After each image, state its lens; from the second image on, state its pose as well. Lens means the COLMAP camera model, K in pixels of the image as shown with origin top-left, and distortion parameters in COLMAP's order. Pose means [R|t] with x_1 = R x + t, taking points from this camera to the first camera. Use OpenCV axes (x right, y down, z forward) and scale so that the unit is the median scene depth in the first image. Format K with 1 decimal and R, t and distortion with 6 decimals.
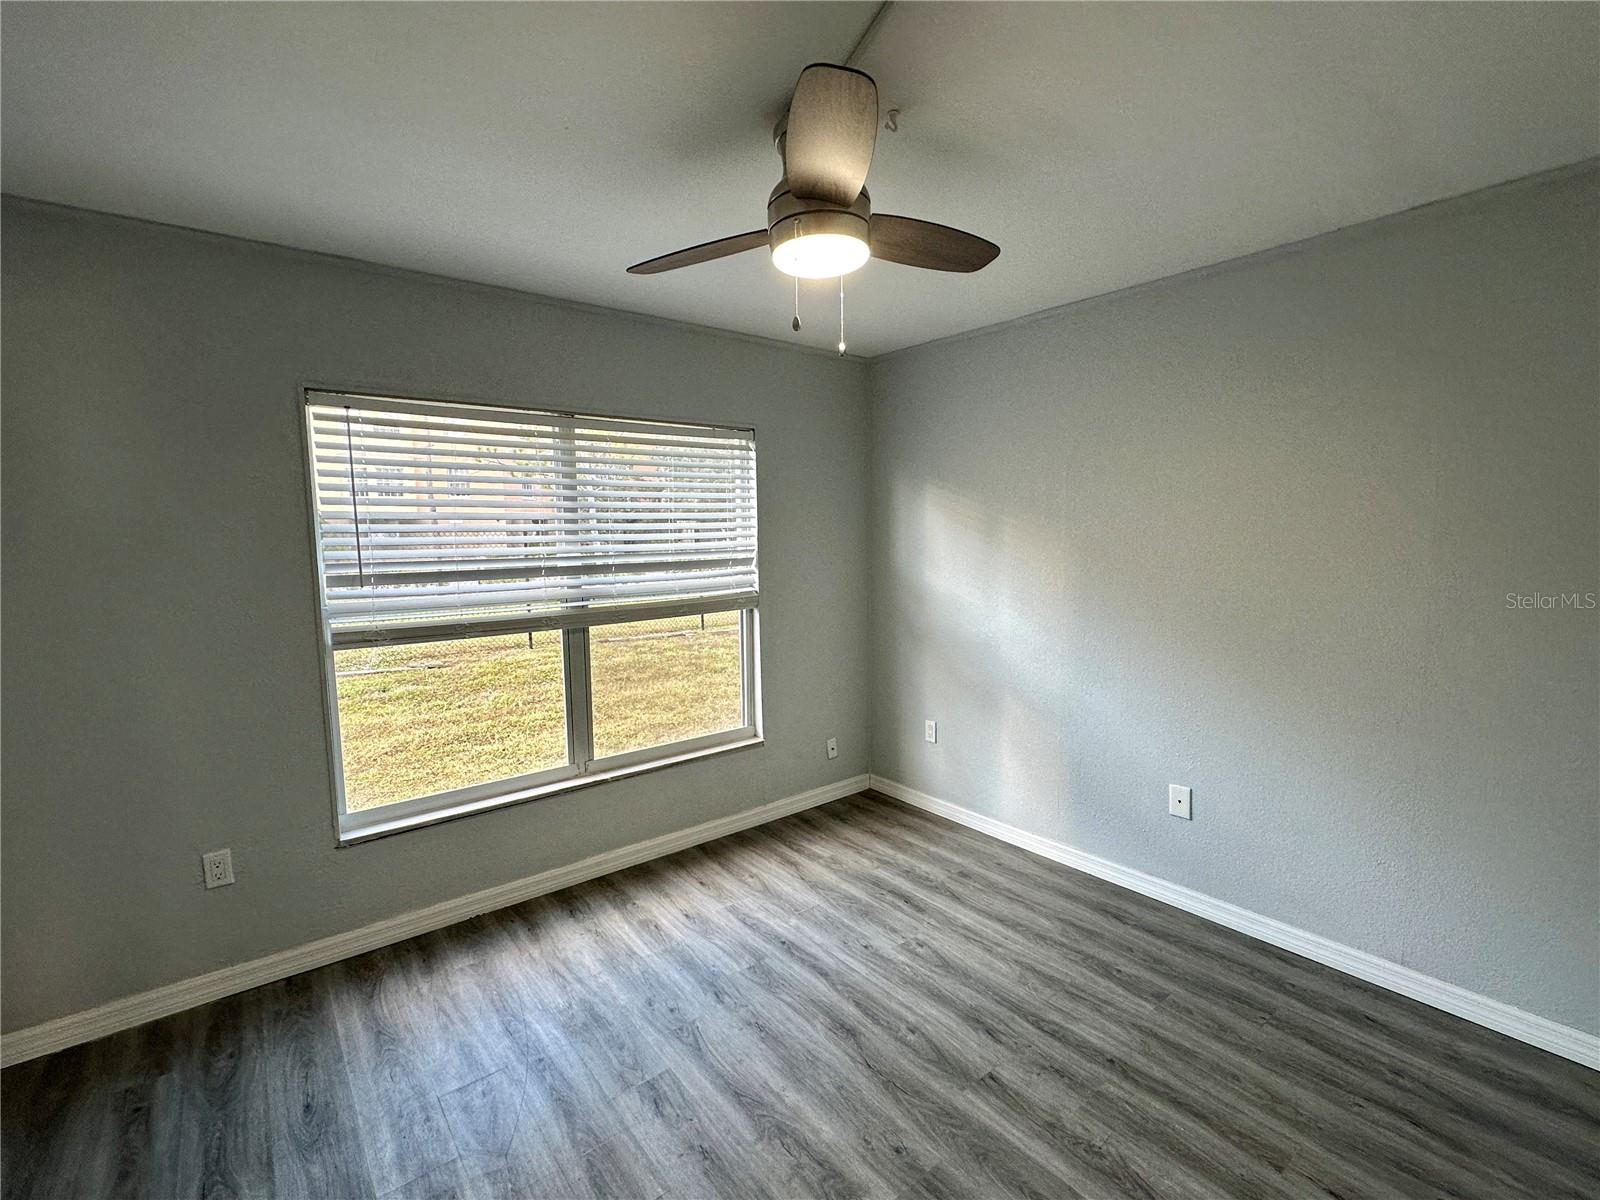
lens RADIAL K [[712.6, 0, 800.0], [0, 712.6, 600.0], [0, 0, 1]] dist [-0.002465, 0.000393]
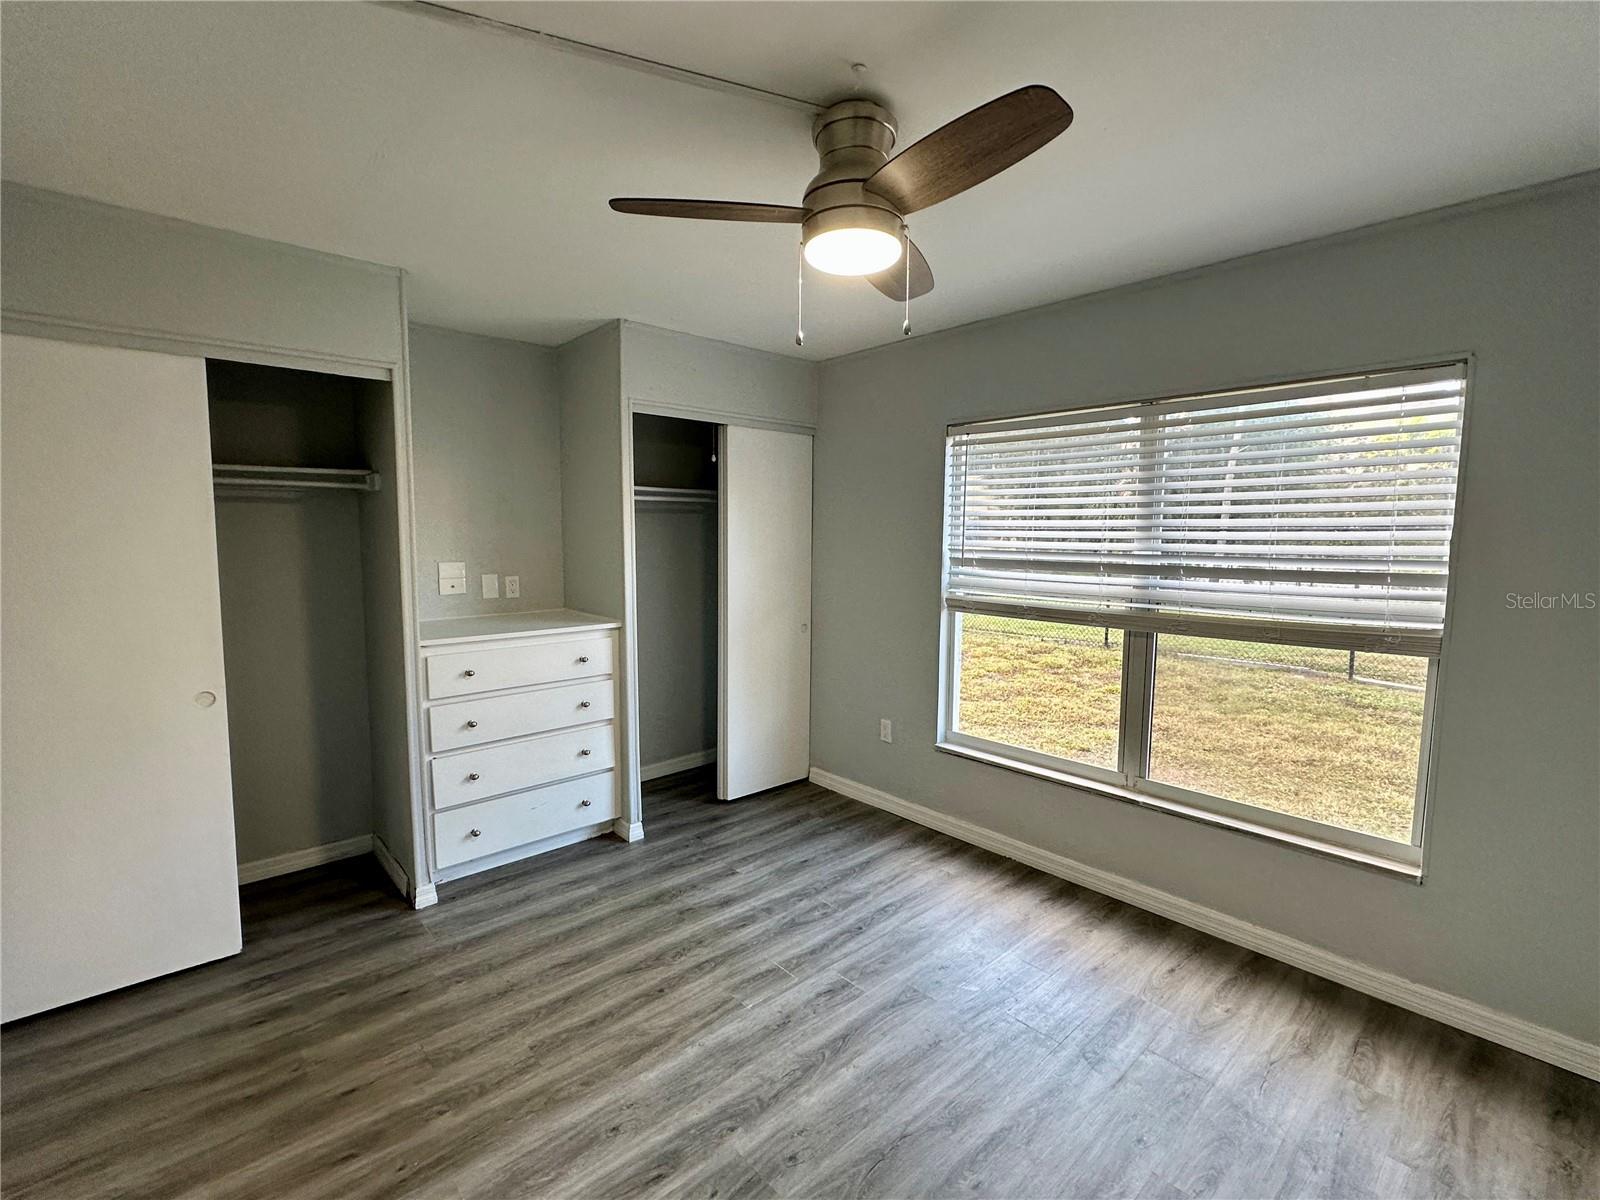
lens RADIAL K [[715.8, 0, 800.0], [0, 715.8, 600.0], [0, 0, 1]] dist [0.001595, -0.000077]
pose [[0.072654, 0.108803, -0.991405, 0.586111], [-0.103976, 0.989442, 0.100968, -0.050637], [0.991923, 0.095747, 0.083200, 0.484395]]
